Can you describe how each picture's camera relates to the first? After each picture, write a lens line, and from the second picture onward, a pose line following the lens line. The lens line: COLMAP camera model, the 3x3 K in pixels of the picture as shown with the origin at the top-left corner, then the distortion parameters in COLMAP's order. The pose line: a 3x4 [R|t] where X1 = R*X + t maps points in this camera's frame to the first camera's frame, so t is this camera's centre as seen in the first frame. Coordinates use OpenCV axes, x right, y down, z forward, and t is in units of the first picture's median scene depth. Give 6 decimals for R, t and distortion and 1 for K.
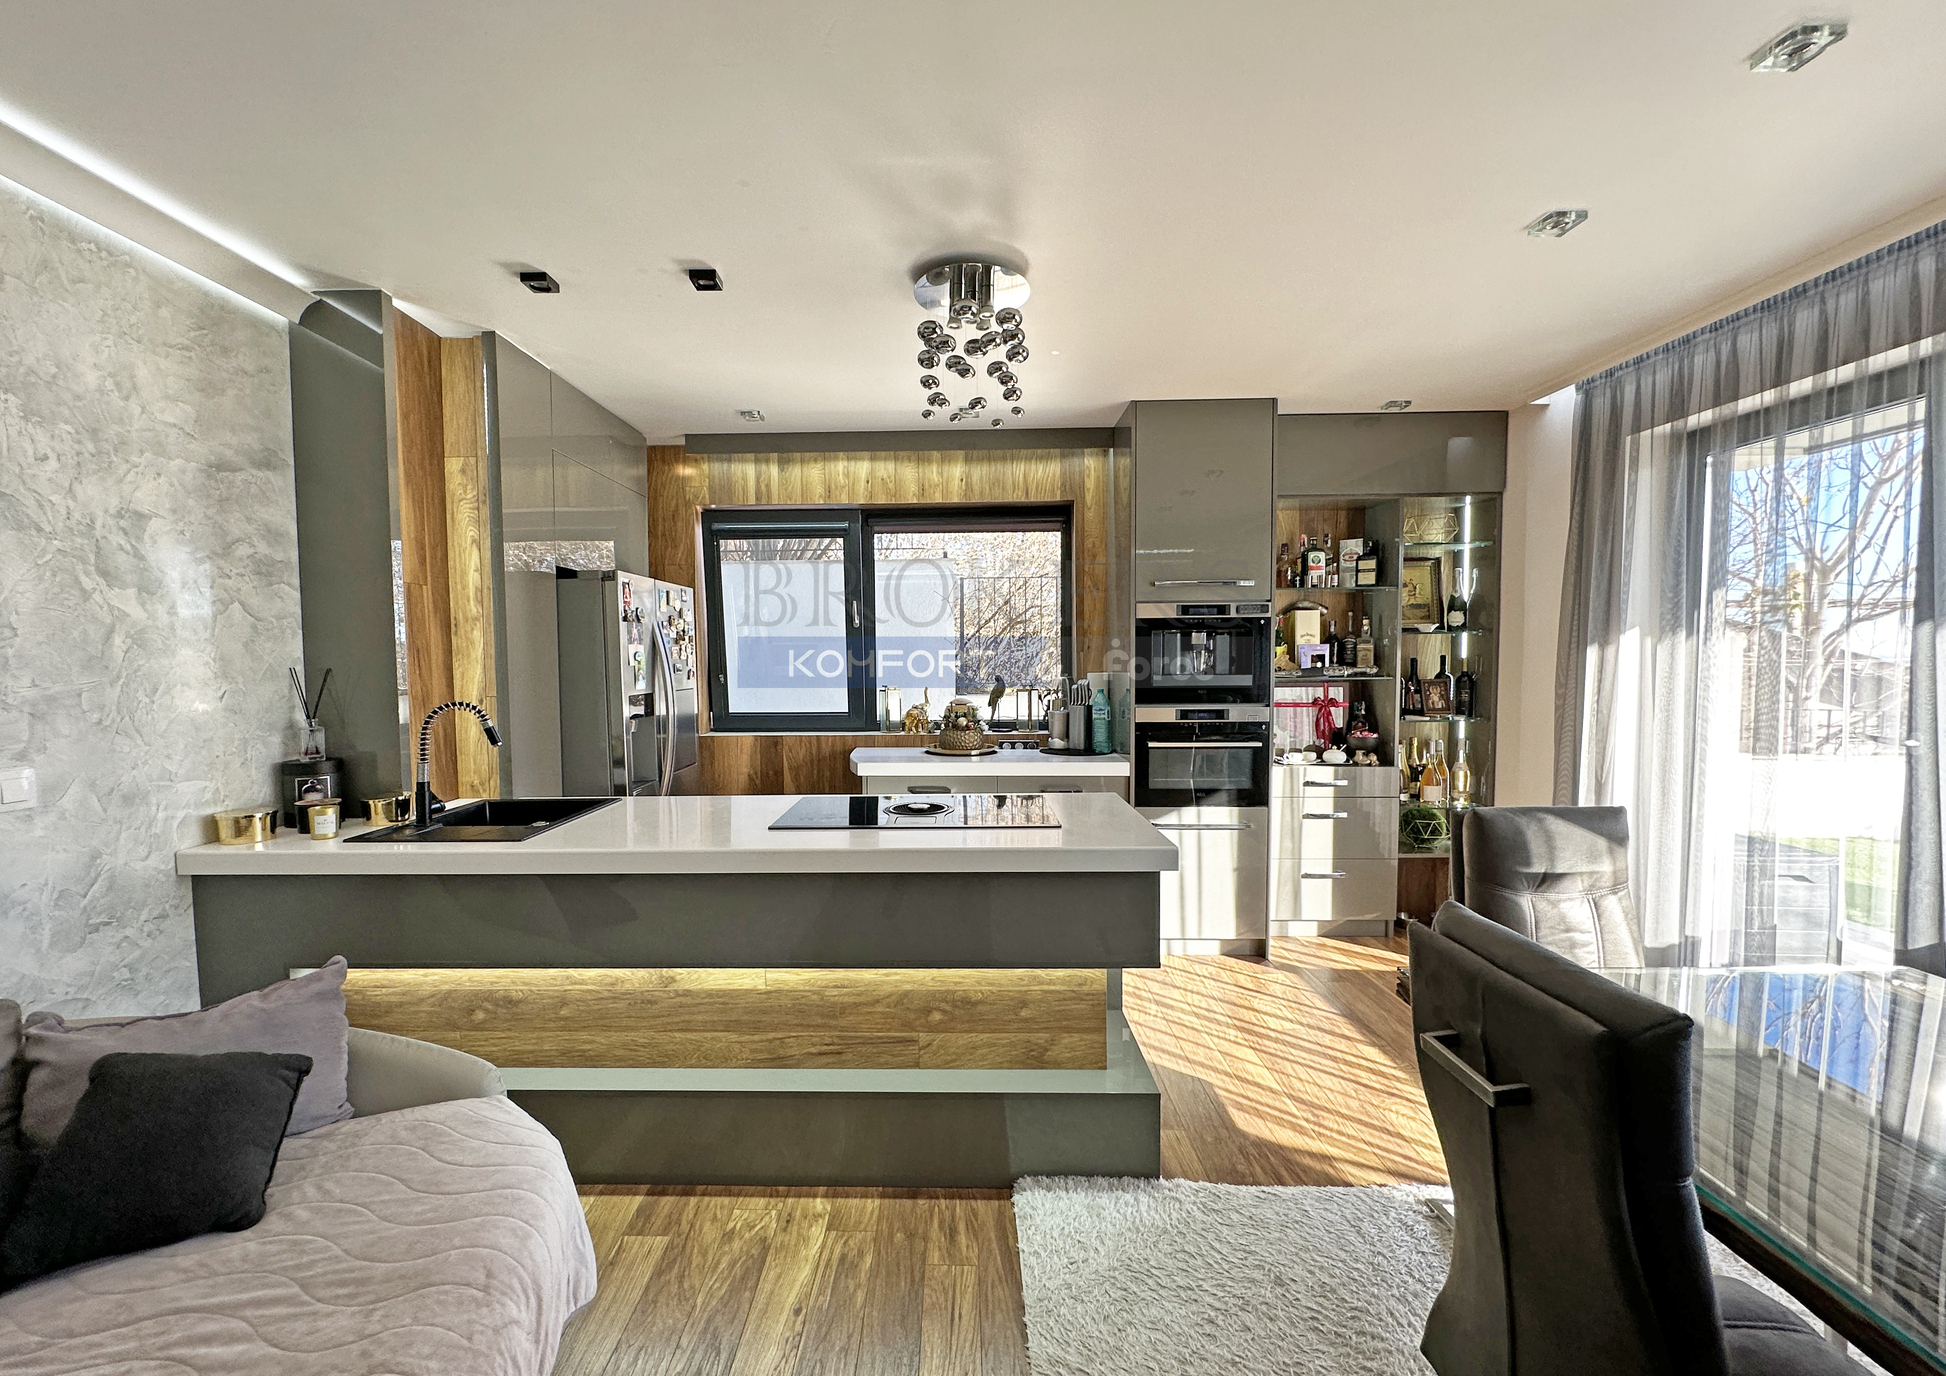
lens RADIAL K [[795.0, 0, 939.0], [0, 795.0, 695.0], [0, 0, 1]] dist [0.001313, 0.000027]
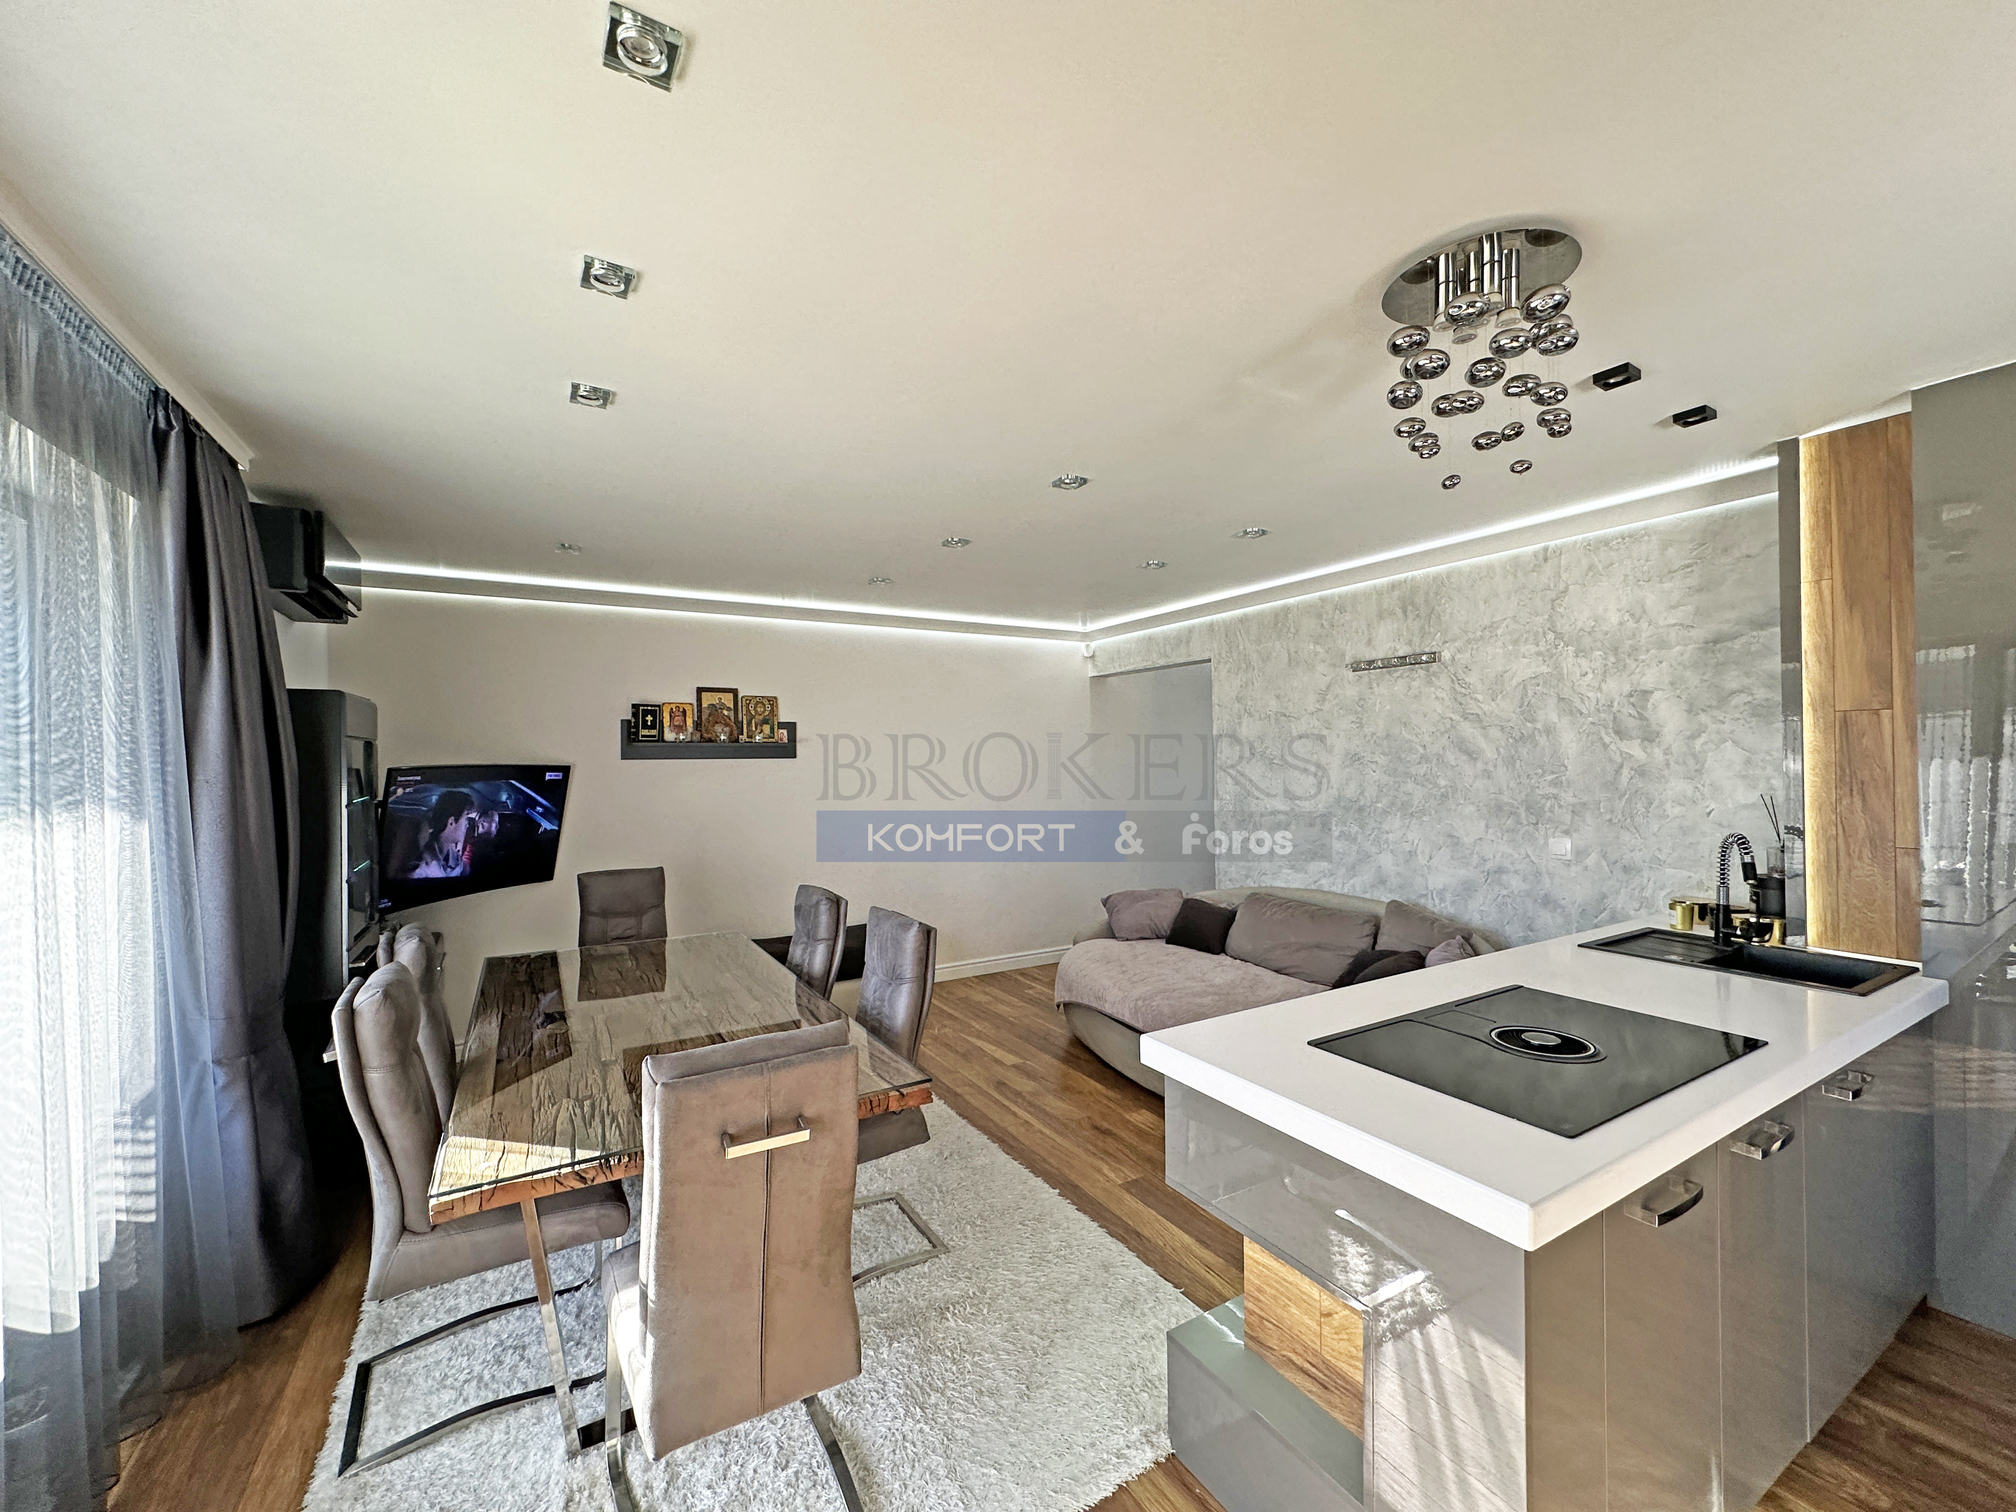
lens RADIAL K [[805.4, 0, 1008.0], [0, 805.4, 756.0], [0, 0, 1]] dist [-0.003059, 0.001069]
pose [[-0.845207, 0.016954, -0.534170, 0.685579], [-0.006012, 0.999132, 0.041224, -0.119568], [0.534405, 0.038054, -0.844371, 1.266728]]
